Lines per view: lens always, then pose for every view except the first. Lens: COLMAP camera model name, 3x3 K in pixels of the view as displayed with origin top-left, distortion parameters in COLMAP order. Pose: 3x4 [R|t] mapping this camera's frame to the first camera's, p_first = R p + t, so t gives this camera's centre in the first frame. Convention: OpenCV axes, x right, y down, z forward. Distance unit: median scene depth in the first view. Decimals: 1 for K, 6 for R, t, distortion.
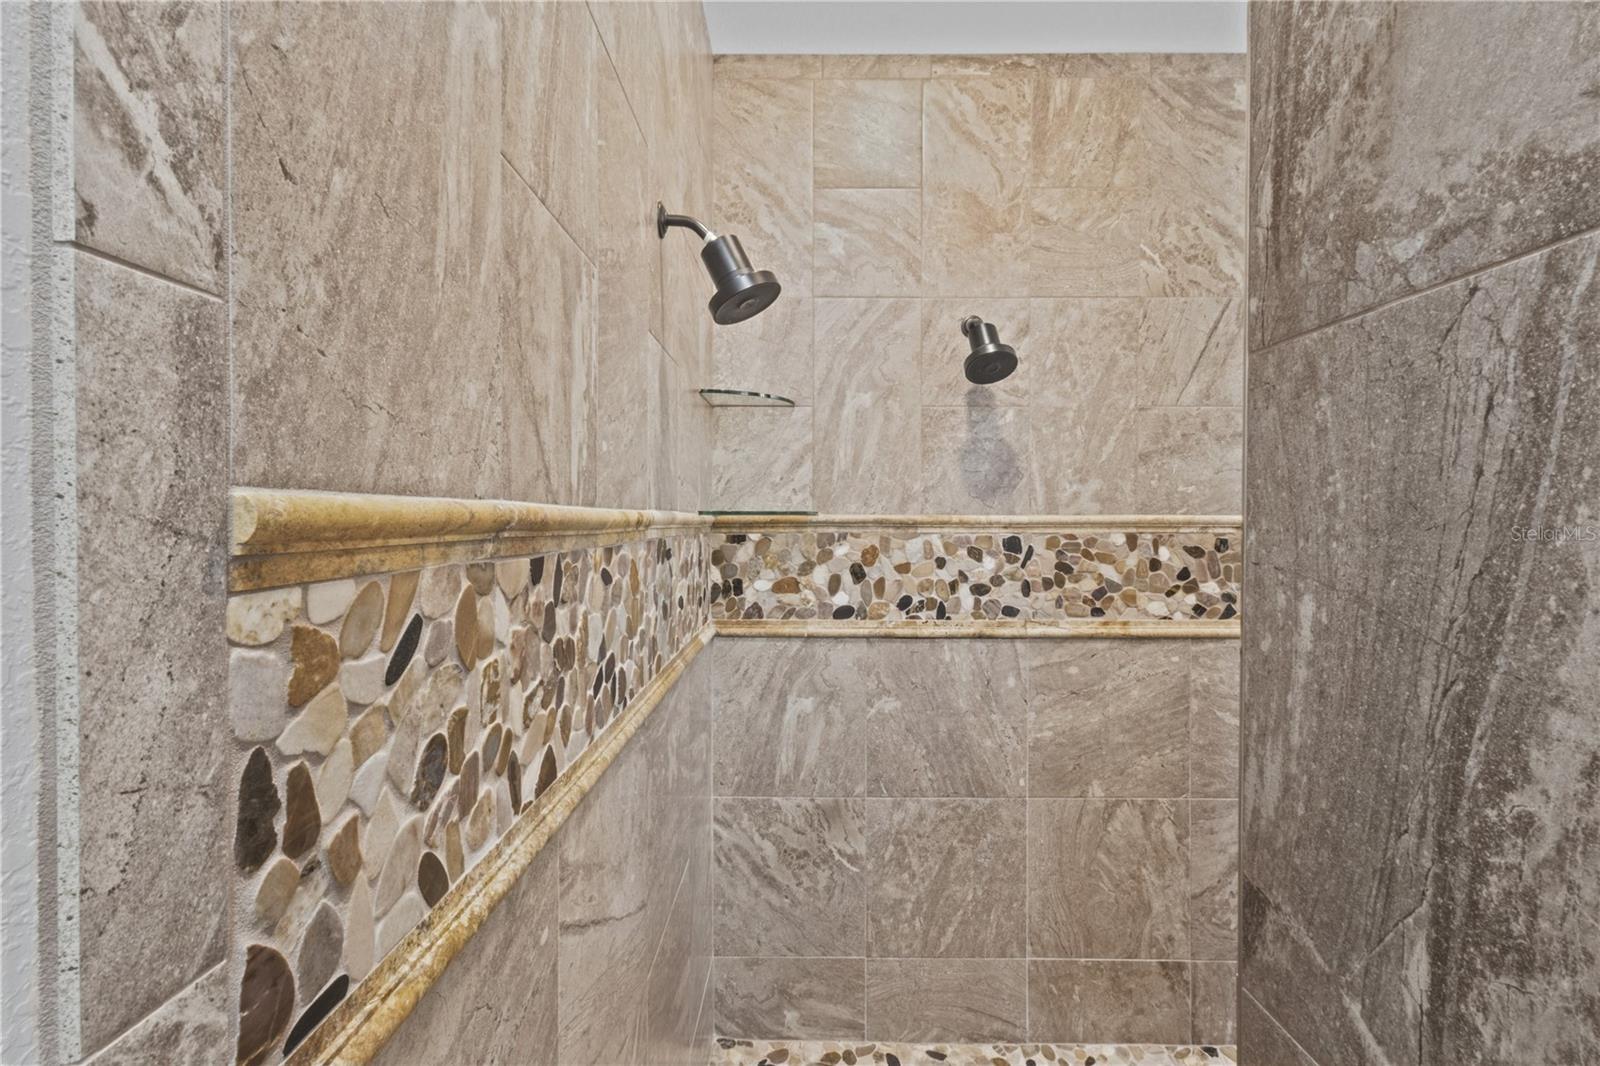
lens RADIAL K [[745.2, 0, 805.1], [0, 745.2, 529.9], [0, 0, 1]] dist [0.006164, -0.001921]
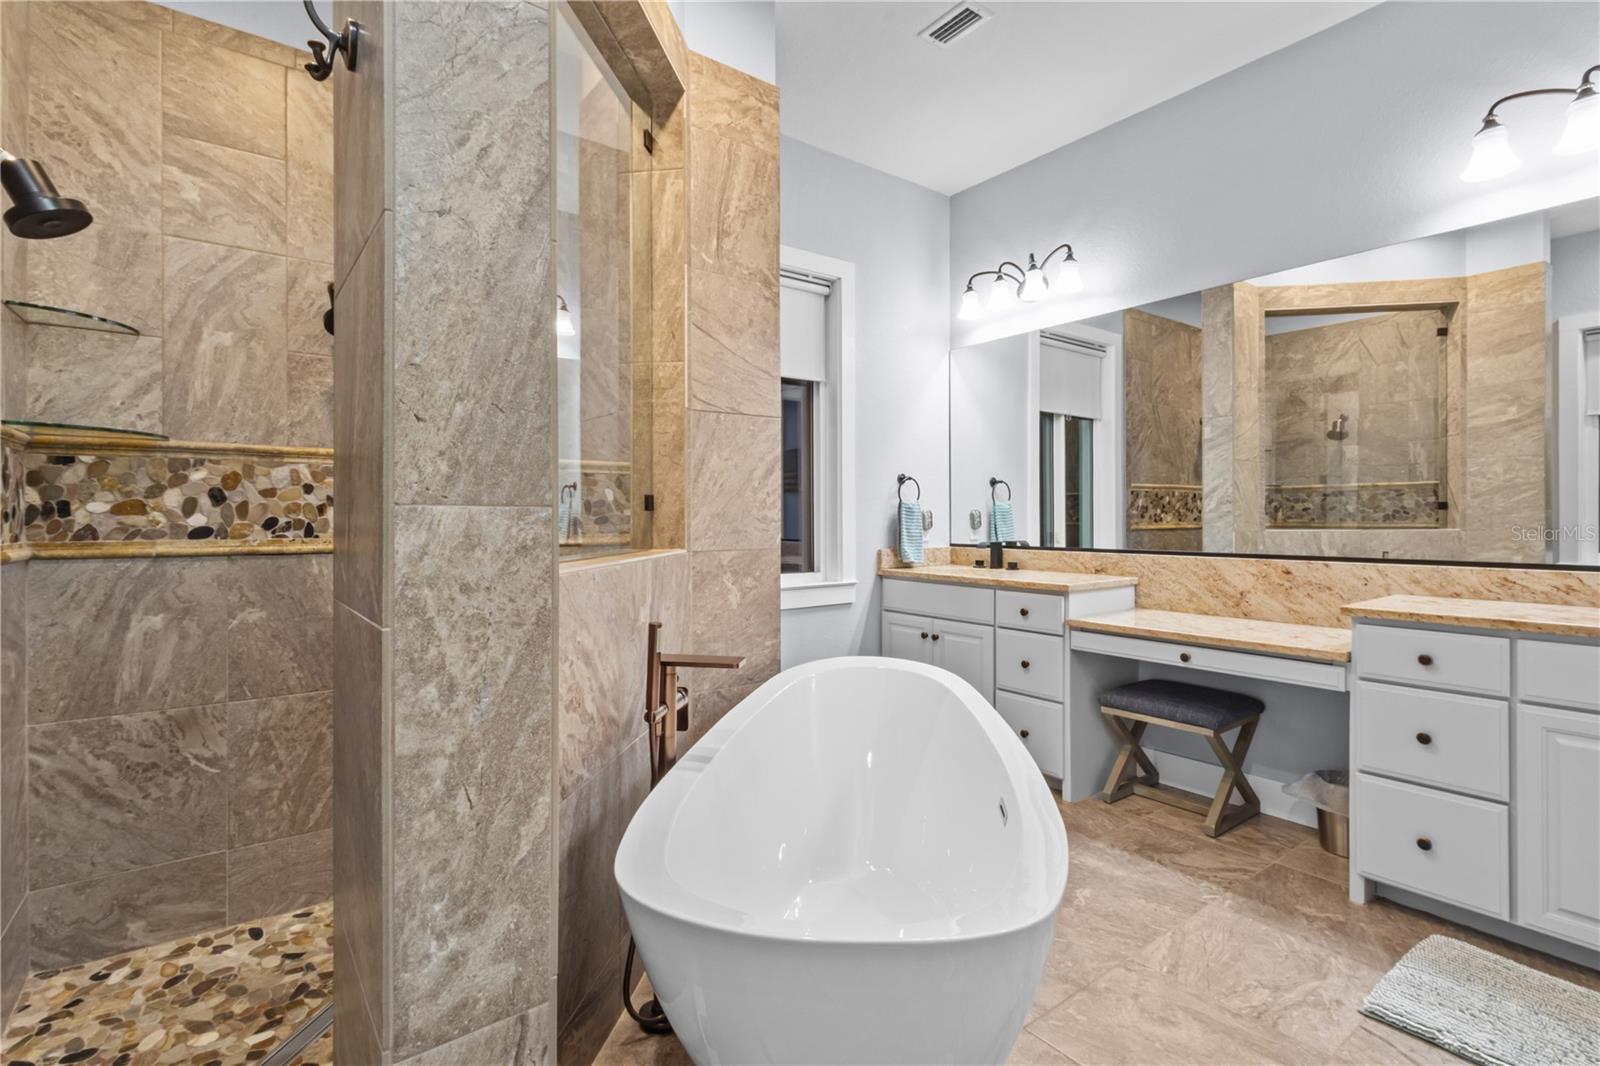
lens RADIAL K [[745.2, 0, 798.8], [0, 745.2, 520.1], [0, 0, 1]] dist [0.006164, -0.001921]
pose [[0.800545, -0.001193, 0.599272, 0.096158], [0.007380, 0.999942, -0.007868, 0.107158], [-0.599228, 0.010721, 0.800507, -0.381701]]
